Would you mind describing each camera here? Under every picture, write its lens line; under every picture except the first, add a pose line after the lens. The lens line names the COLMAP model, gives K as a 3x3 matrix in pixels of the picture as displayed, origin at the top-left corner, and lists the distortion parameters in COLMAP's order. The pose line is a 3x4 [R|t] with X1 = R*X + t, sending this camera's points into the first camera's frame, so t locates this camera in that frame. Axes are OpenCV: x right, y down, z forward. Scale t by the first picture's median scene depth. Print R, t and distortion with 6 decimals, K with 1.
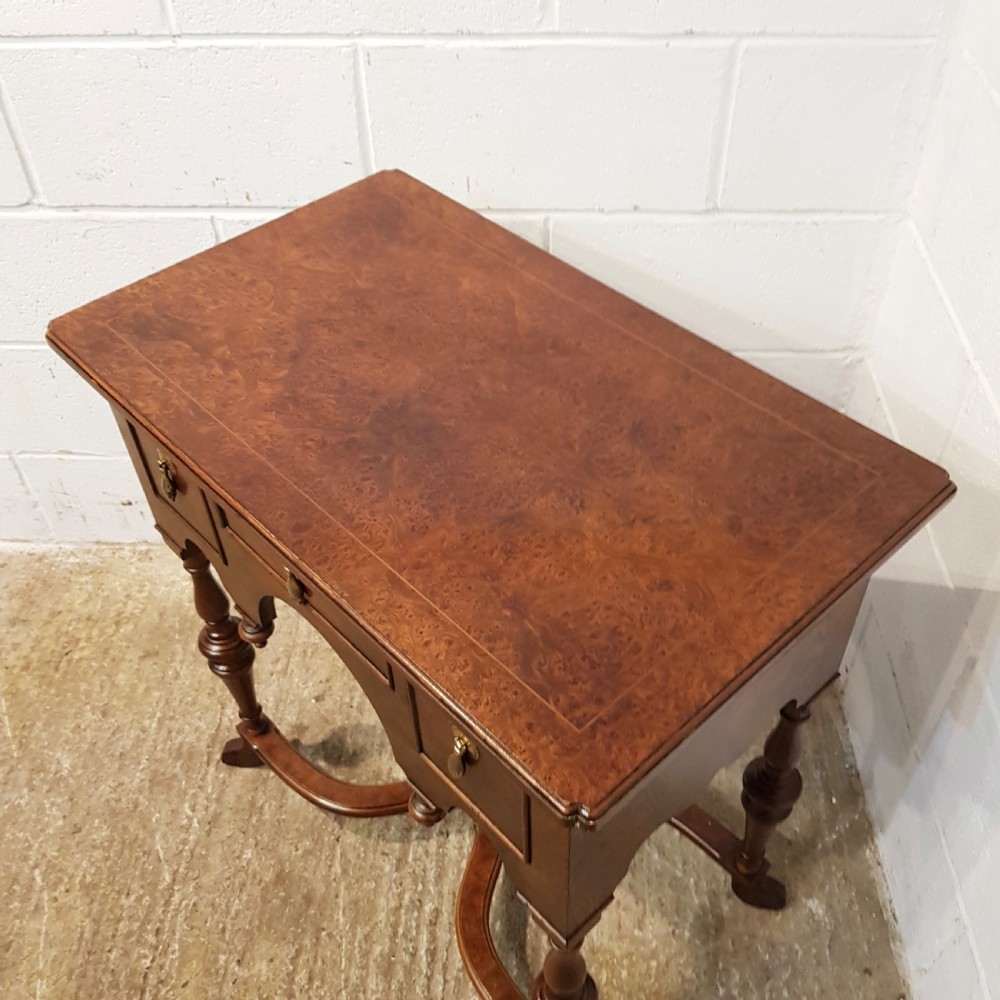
lens RADIAL K [[1045.9, 0, 509.5], [0, 1045.9, 520.2], [0, 0, 1]] dist [0.071935, -0.145183]
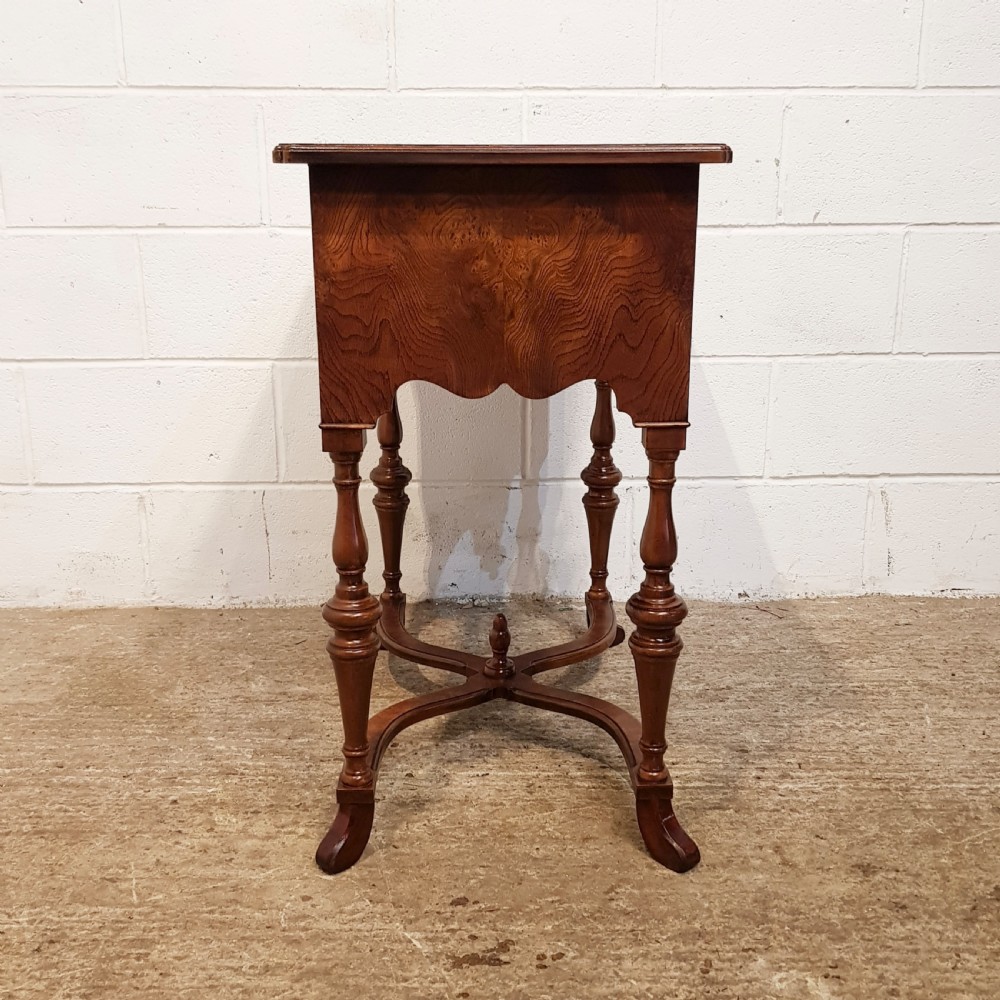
lens RADIAL K [[1201.1, 0, 500.0], [0, 1201.1, 514.5], [0, 0, 1]] dist [0.120817, -0.259781]
pose [[-0.047037, -0.262019, 0.963916, -1.277388], [0.728181, 0.651562, 0.212646, 0.374305], [-0.683769, 0.711908, 0.160149, 0.336851]]
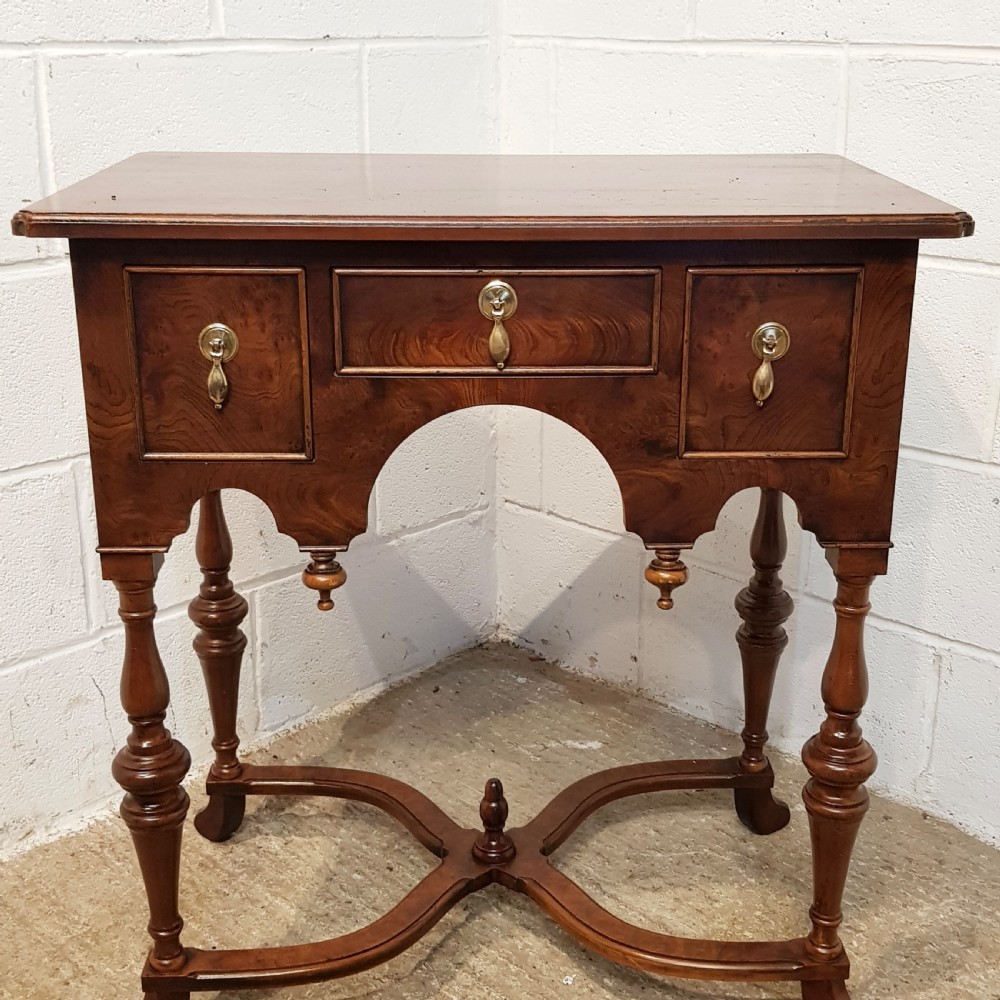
lens RADIAL K [[1420.3, 0, 511.4], [0, 1420.3, 497.8], [0, 0, 1]] dist [0.152894, -0.382210]
pose [[0.665864, -0.225375, 0.711218, -0.796386], [0.529454, 0.814379, -0.237625, 0.341716], [-0.525647, 0.534783, 0.661591, 0.175737]]
